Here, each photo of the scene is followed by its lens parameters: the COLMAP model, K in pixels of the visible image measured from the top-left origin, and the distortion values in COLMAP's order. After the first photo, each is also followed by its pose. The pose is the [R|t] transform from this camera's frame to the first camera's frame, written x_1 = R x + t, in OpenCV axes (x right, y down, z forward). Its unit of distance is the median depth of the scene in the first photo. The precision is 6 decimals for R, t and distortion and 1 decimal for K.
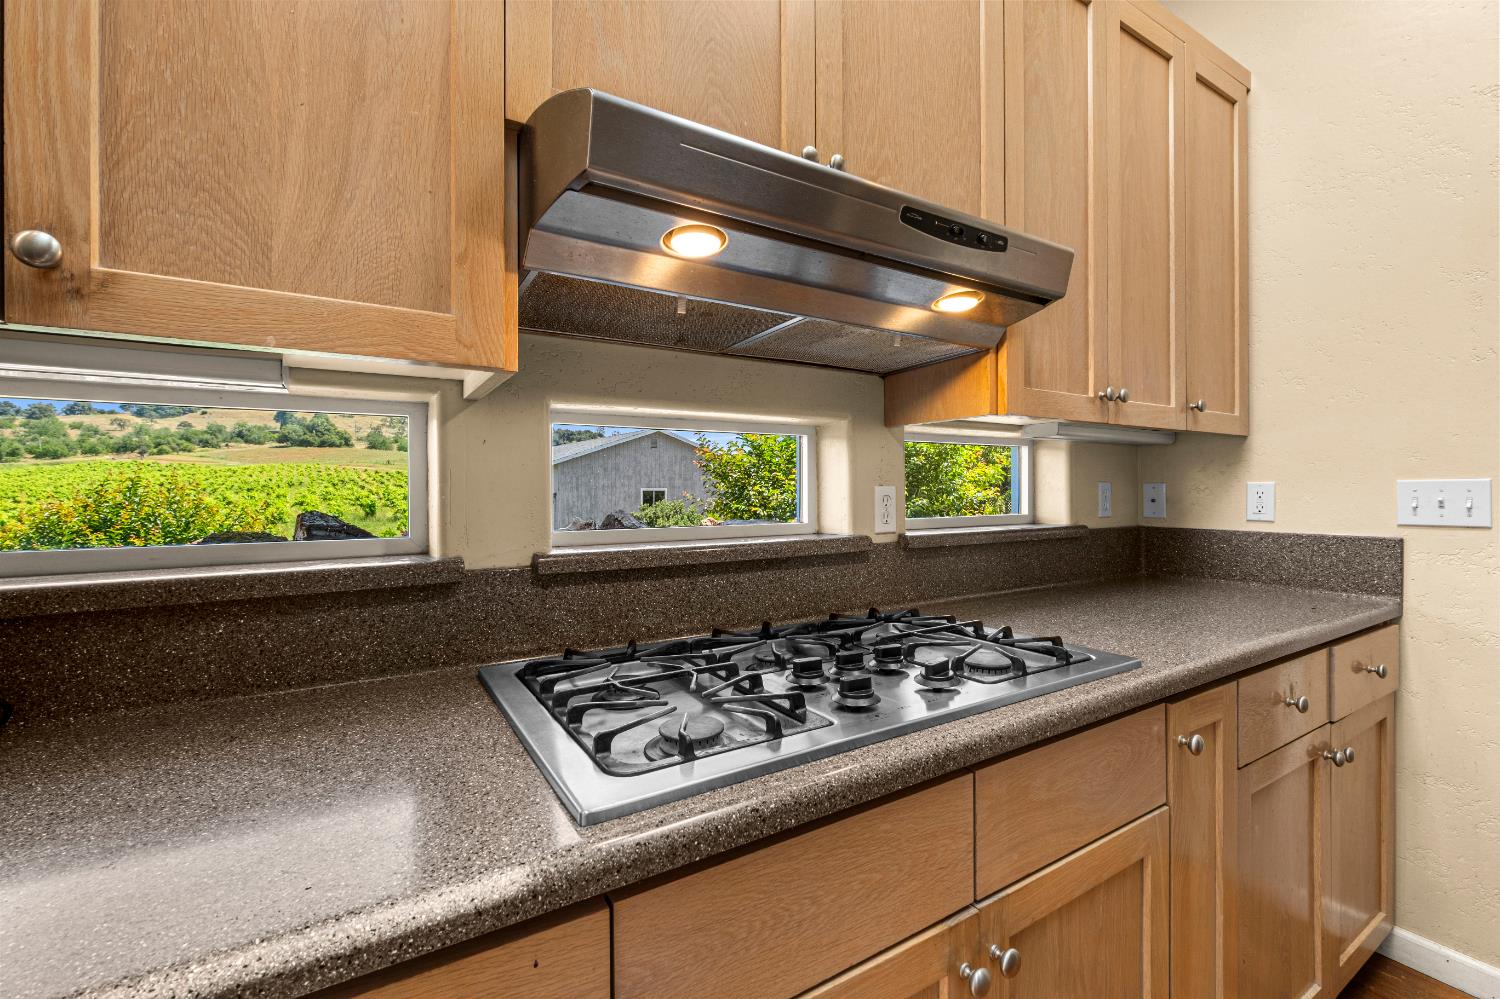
lens RADIAL K [[647.9, 0, 749.9], [0, 647.9, 493.3], [0, 0, 1]] dist [-0.004916, 0.000483]
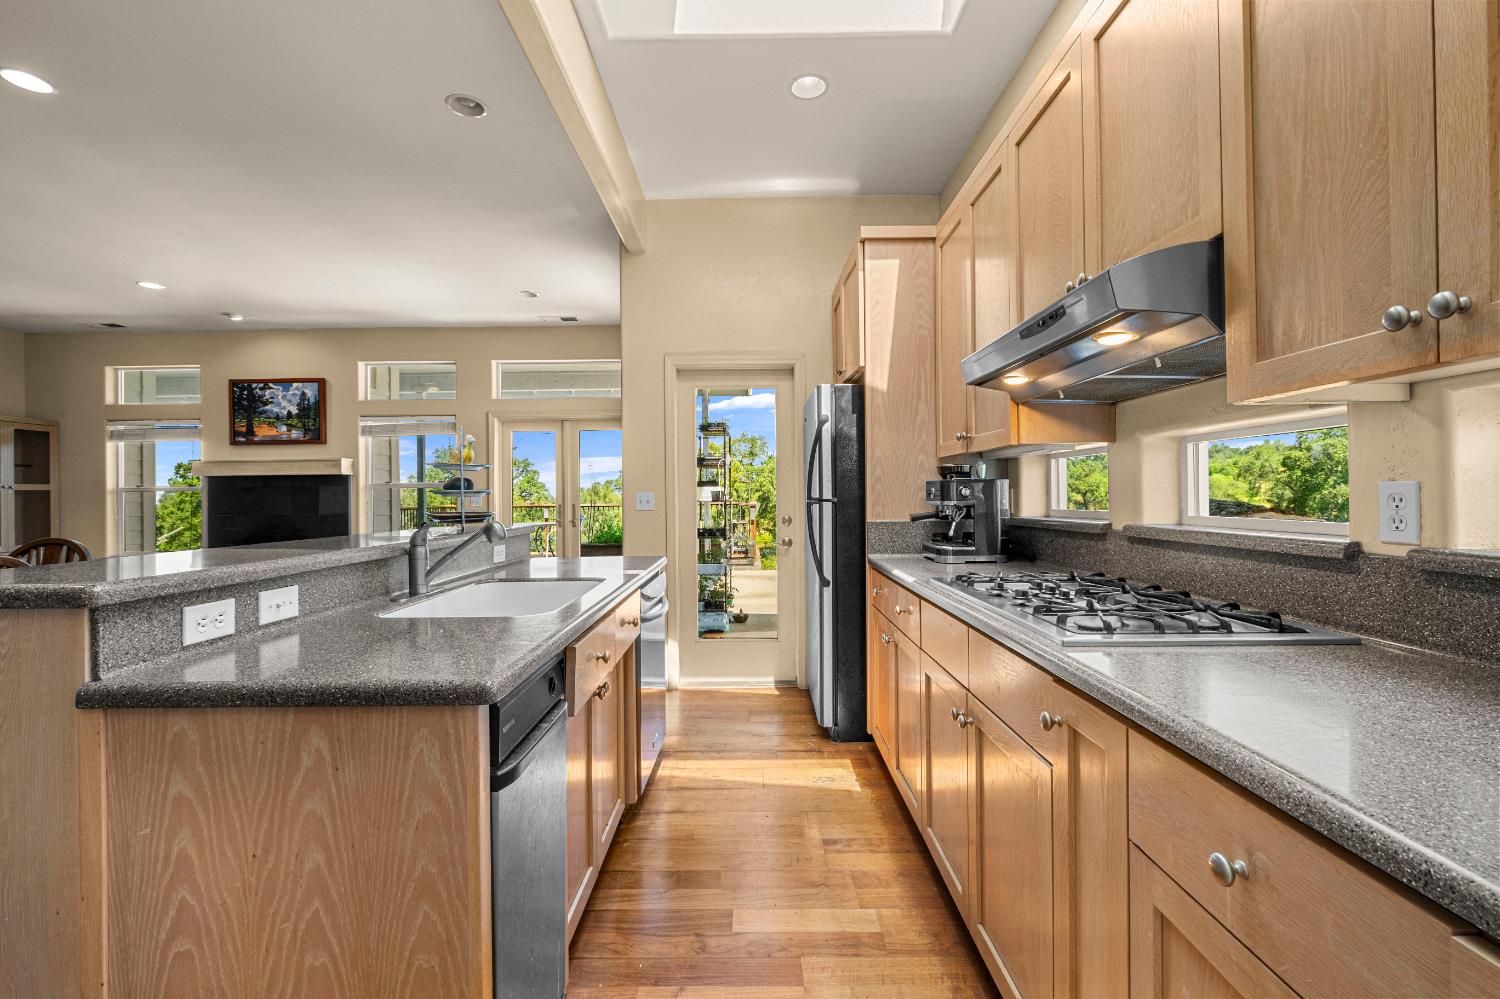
lens RADIAL K [[647.9, 0, 749.9], [0, 647.9, 493.3], [0, 0, 1]] dist [-0.004916, 0.000483]
pose [[-0.533936, 0.010074, -0.845465, 1.249546], [0.011384, 0.999924, 0.004725, -0.008168], [0.845448, -0.007102, -0.534010, 0.767201]]
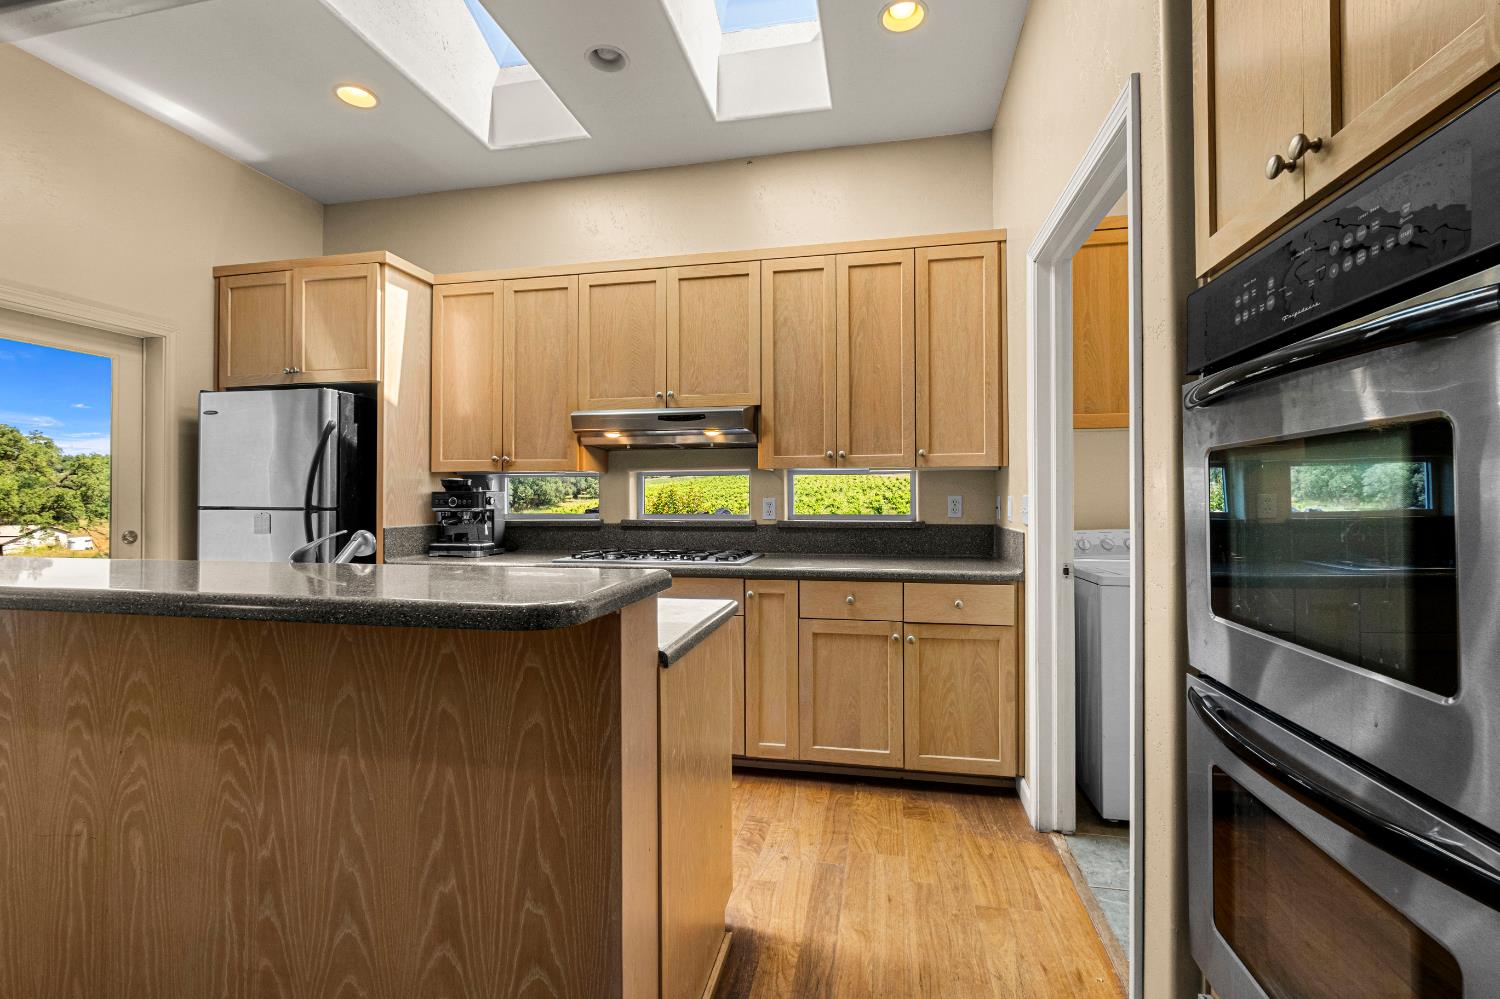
lens RADIAL K [[647.9, 0, 749.9], [0, 647.9, 493.3], [0, 0, 1]] dist [-0.004916, 0.000483]
pose [[0.720129, -0.000810, -0.693839, 1.690910], [-0.004578, 0.999972, -0.005919, -0.014295], [0.693825, 0.007439, 0.720105, -0.629851]]
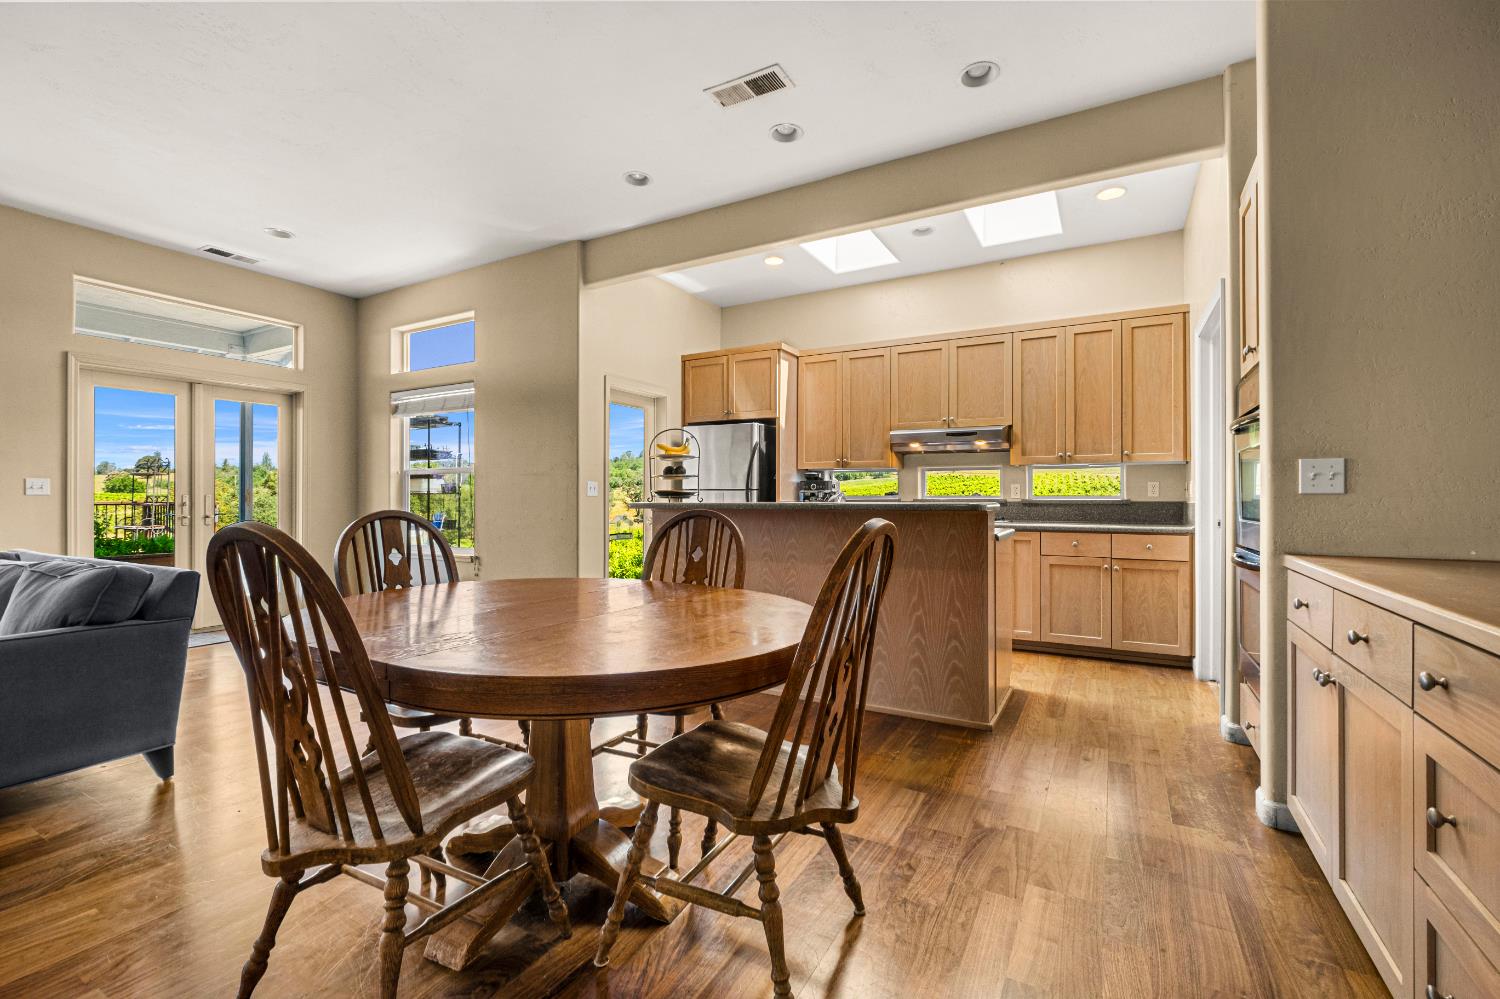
lens RADIAL K [[647.9, 0, 749.9], [0, 647.9, 493.3], [0, 0, 1]] dist [-0.004916, 0.000483]
pose [[0.477405, -0.000723, -0.878683, 2.493460], [-0.008396, 0.999950, -0.005385, 0.064491], [0.878643, 0.009948, 0.477375, -1.802558]]
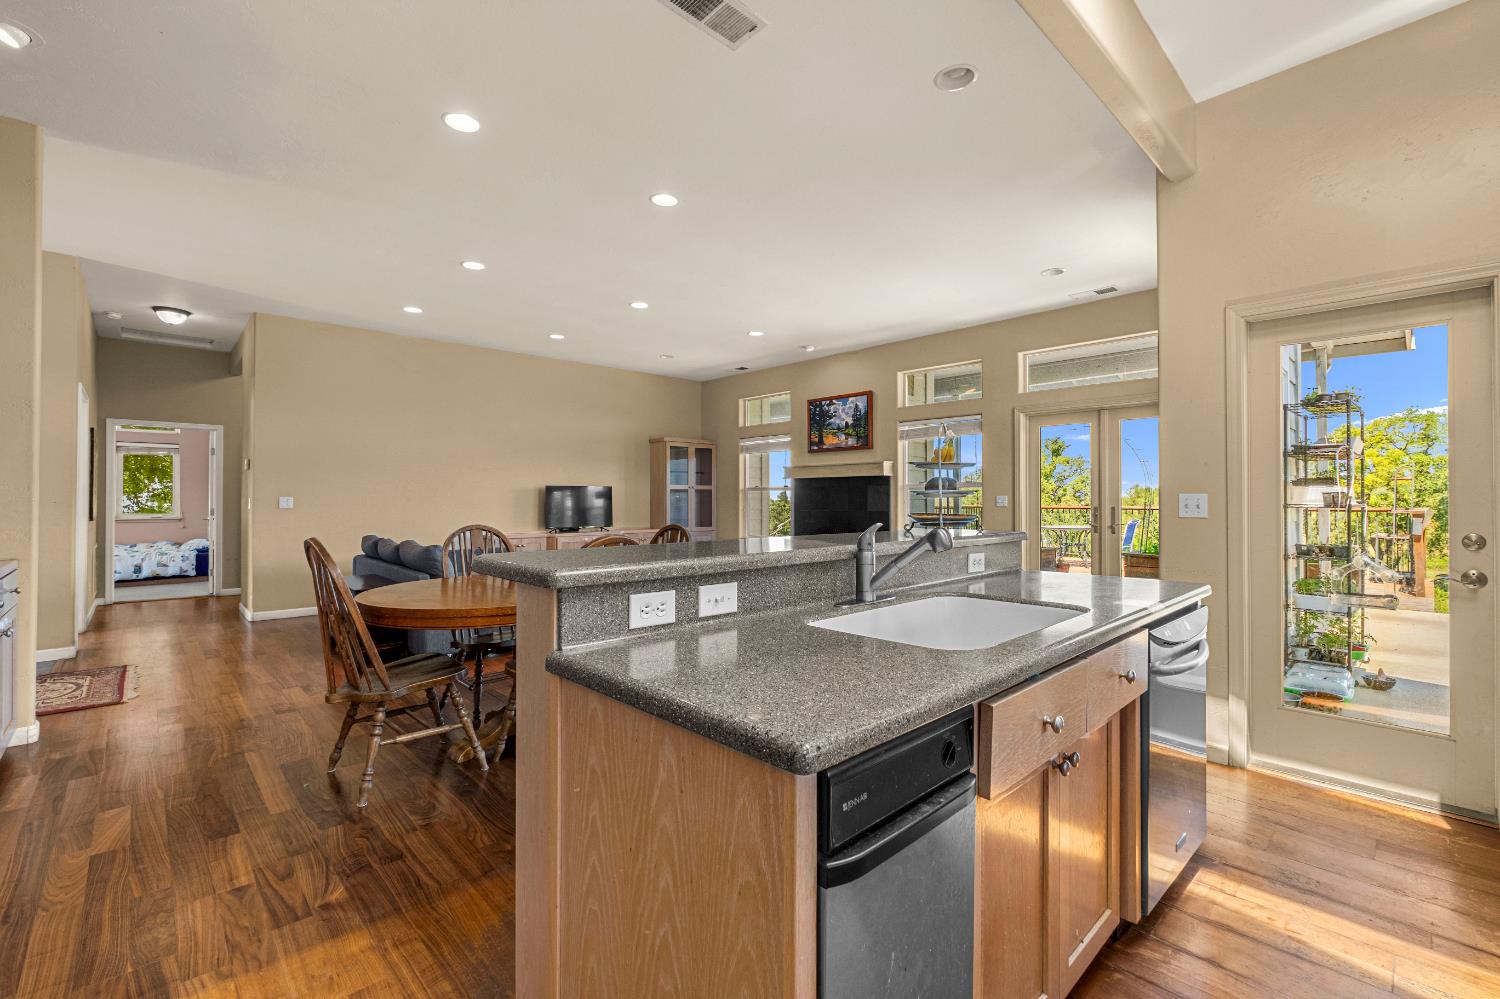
lens RADIAL K [[647.9, 0, 749.9], [0, 647.9, 493.3], [0, 0, 1]] dist [-0.004916, 0.000483]
pose [[-0.980142, 0.005468, -0.198222, 0.978384], [0.005944, 0.999981, -0.001805, -0.010357], [0.198209, -0.002948, -0.980155, 0.673473]]
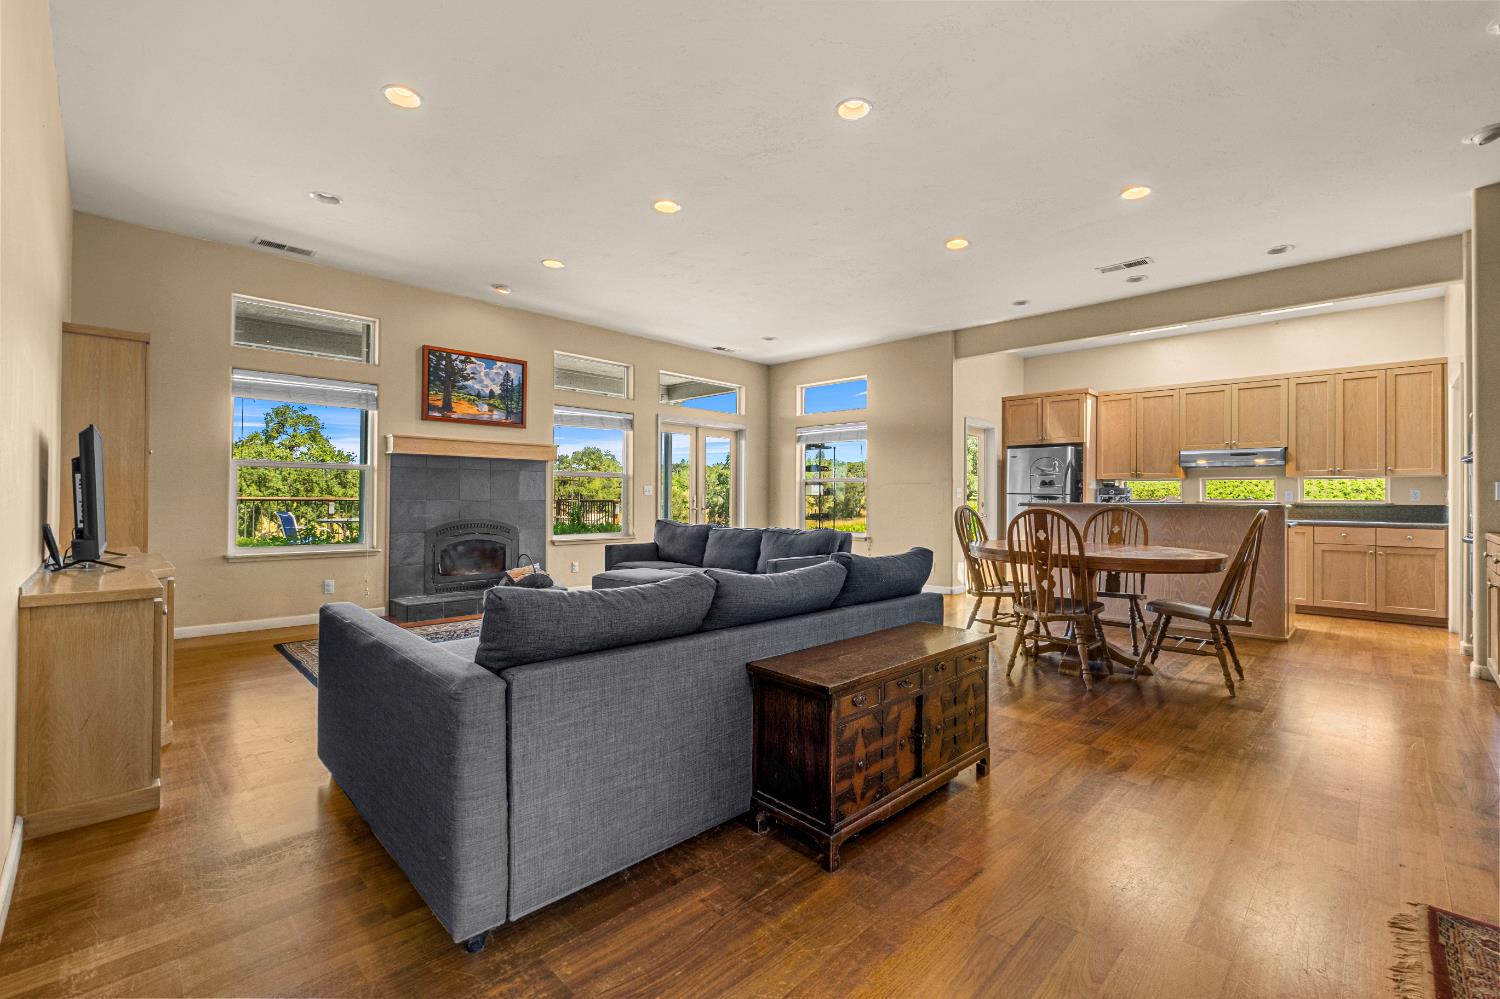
lens RADIAL K [[649.4, 0, 751.8], [0, 649.4, 492.3], [0, 0, 1]] dist [0.000003, -0.000182]
pose [[0.235621, -0.001059, -0.971845, 3.652153], [-0.013690, 0.999897, -0.004408, 0.067951], [0.971749, 0.014343, 0.235582, -3.600983]]
